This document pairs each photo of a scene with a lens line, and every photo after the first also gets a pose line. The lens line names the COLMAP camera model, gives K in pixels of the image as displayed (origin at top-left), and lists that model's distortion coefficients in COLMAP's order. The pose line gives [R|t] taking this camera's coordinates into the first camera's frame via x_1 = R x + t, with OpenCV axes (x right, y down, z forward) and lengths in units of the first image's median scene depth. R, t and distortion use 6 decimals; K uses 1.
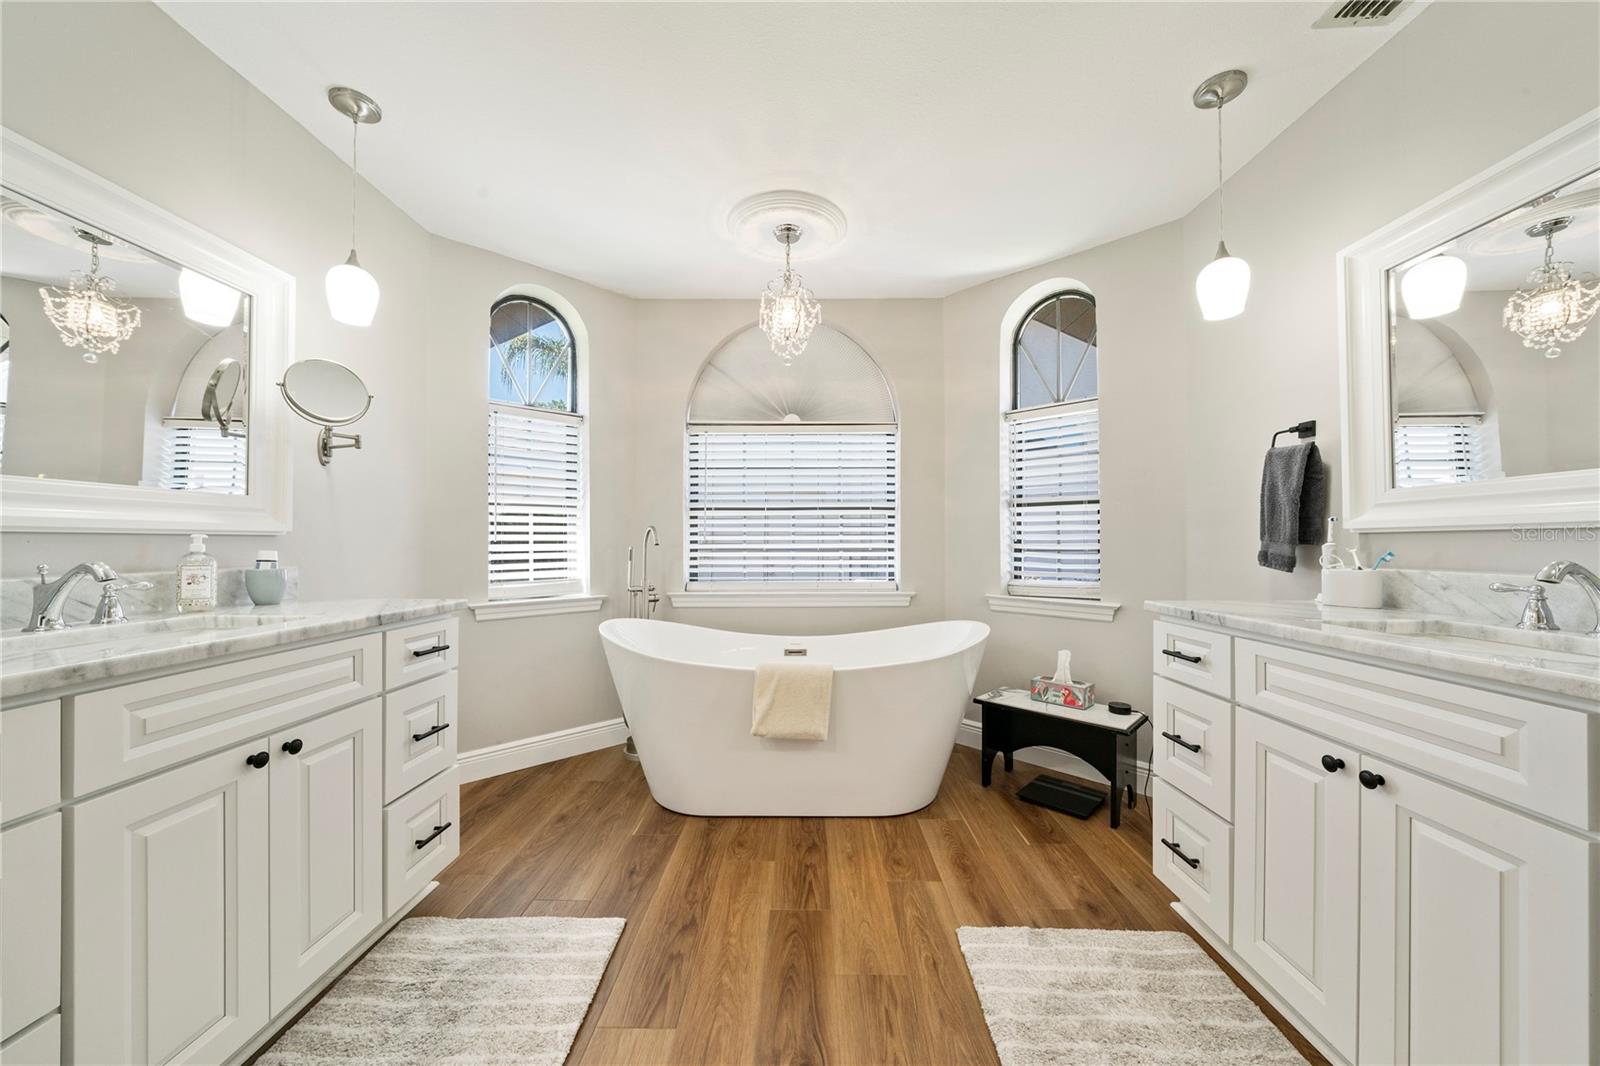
lens RADIAL K [[543.9, 0, 806.3], [0, 543.9, 530.6], [0, 0, 1]] dist [-0.008254, -0.000033]
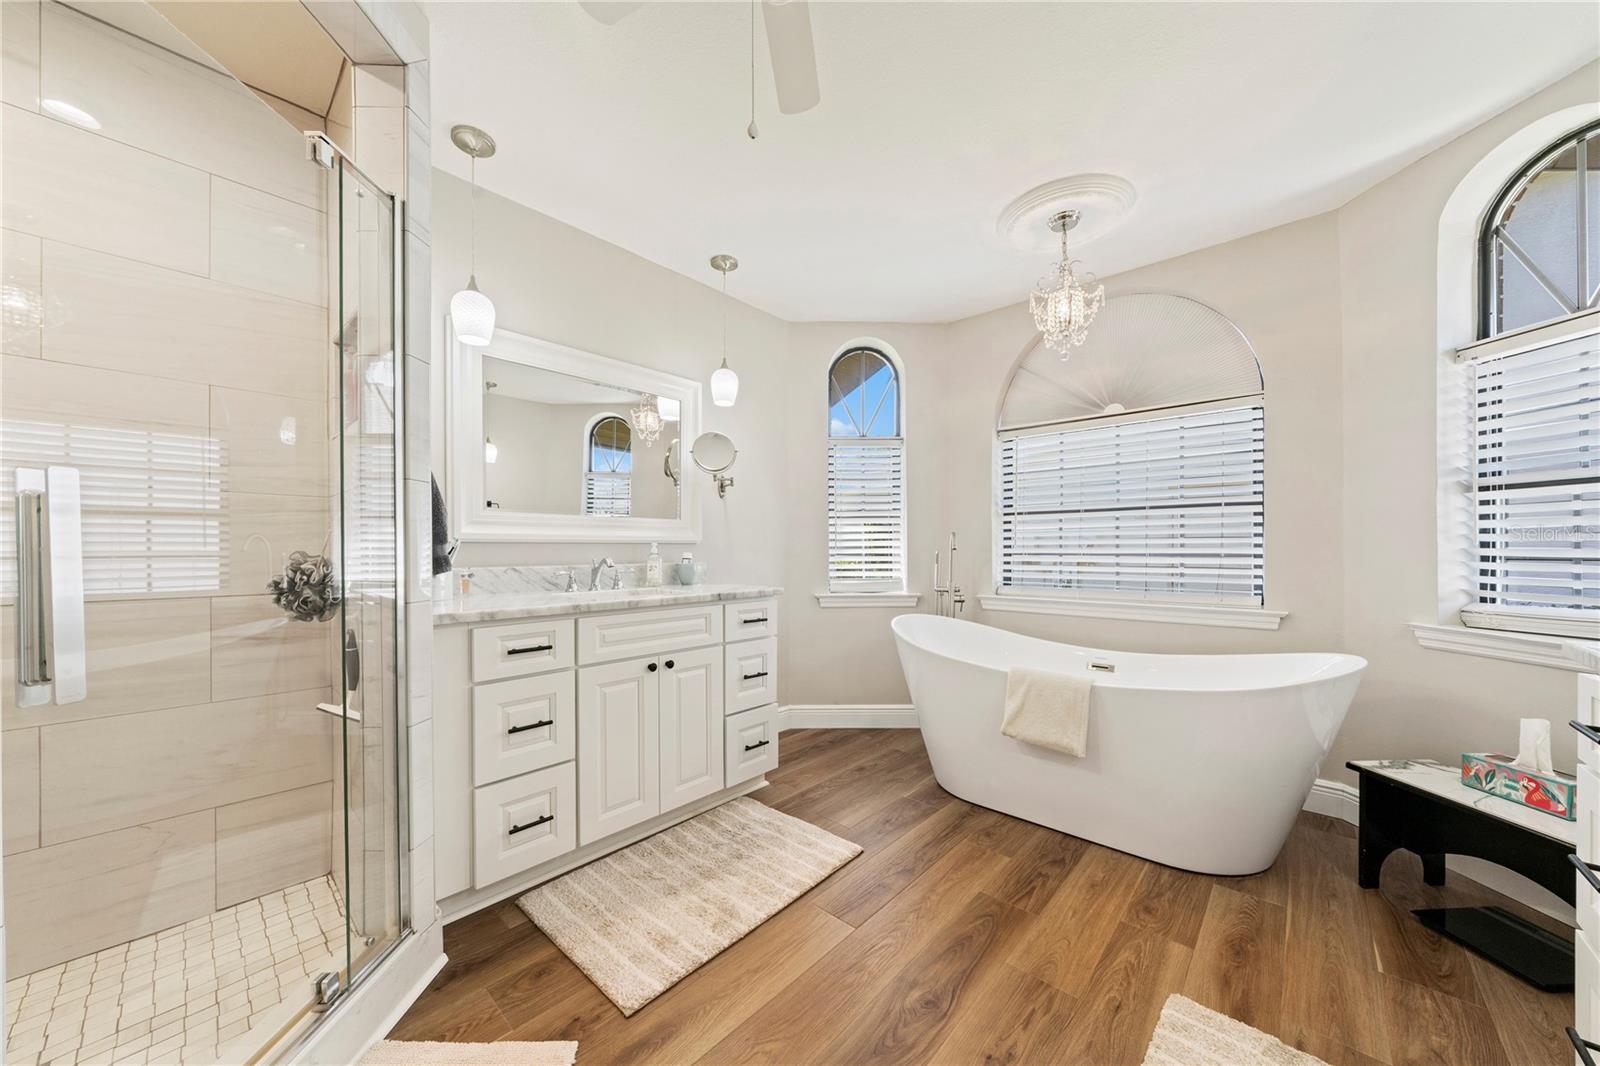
lens RADIAL K [[553.7, 0, 815.0], [0, 553.7, 538.0], [0, 0, 1]] dist [-0.008619, -0.000007]
pose [[0.751328, -0.012723, -0.659806, 0.369146], [0.015907, 0.999873, -0.001167, 0.000451], [0.659737, -0.009619, 0.751435, -0.021599]]
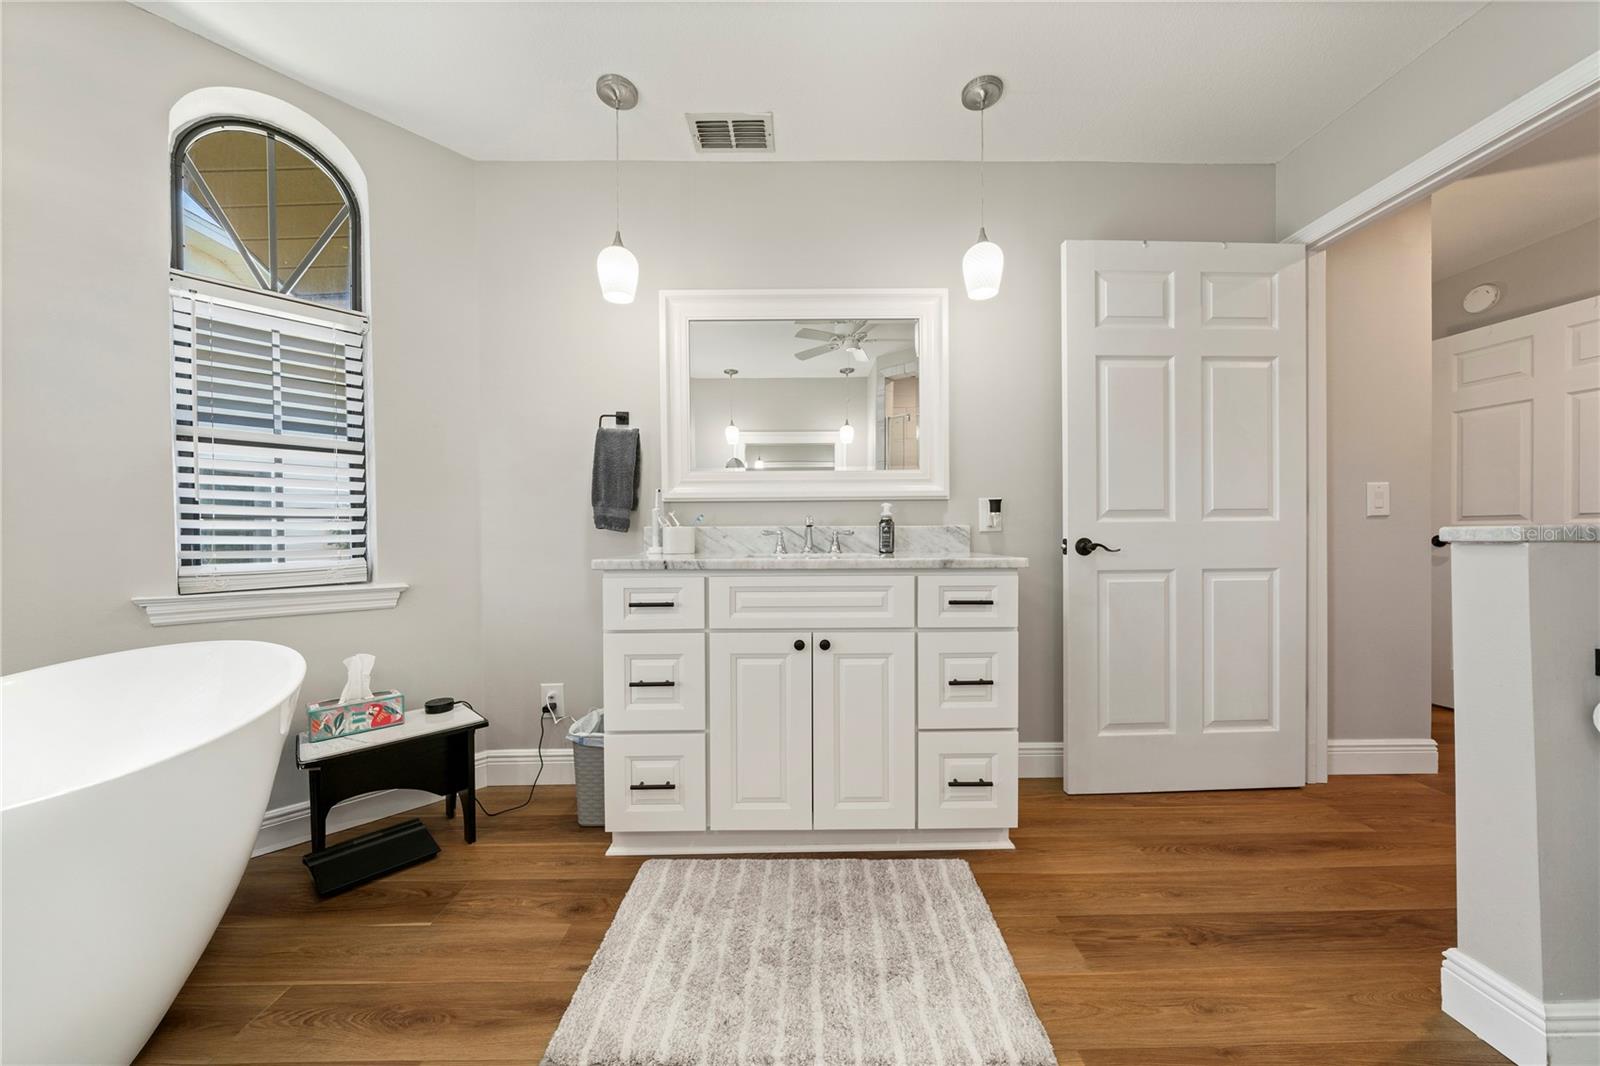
lens RADIAL K [[543.9, 0, 806.3], [0, 543.9, 530.6], [0, 0, 1]] dist [-0.008254, -0.000033]
pose [[-0.008652, 0.001838, 0.999961, -0.325666], [-0.020746, 0.999783, -0.002017, 0.066337], [-0.999747, -0.020762, -0.008612, 0.586923]]
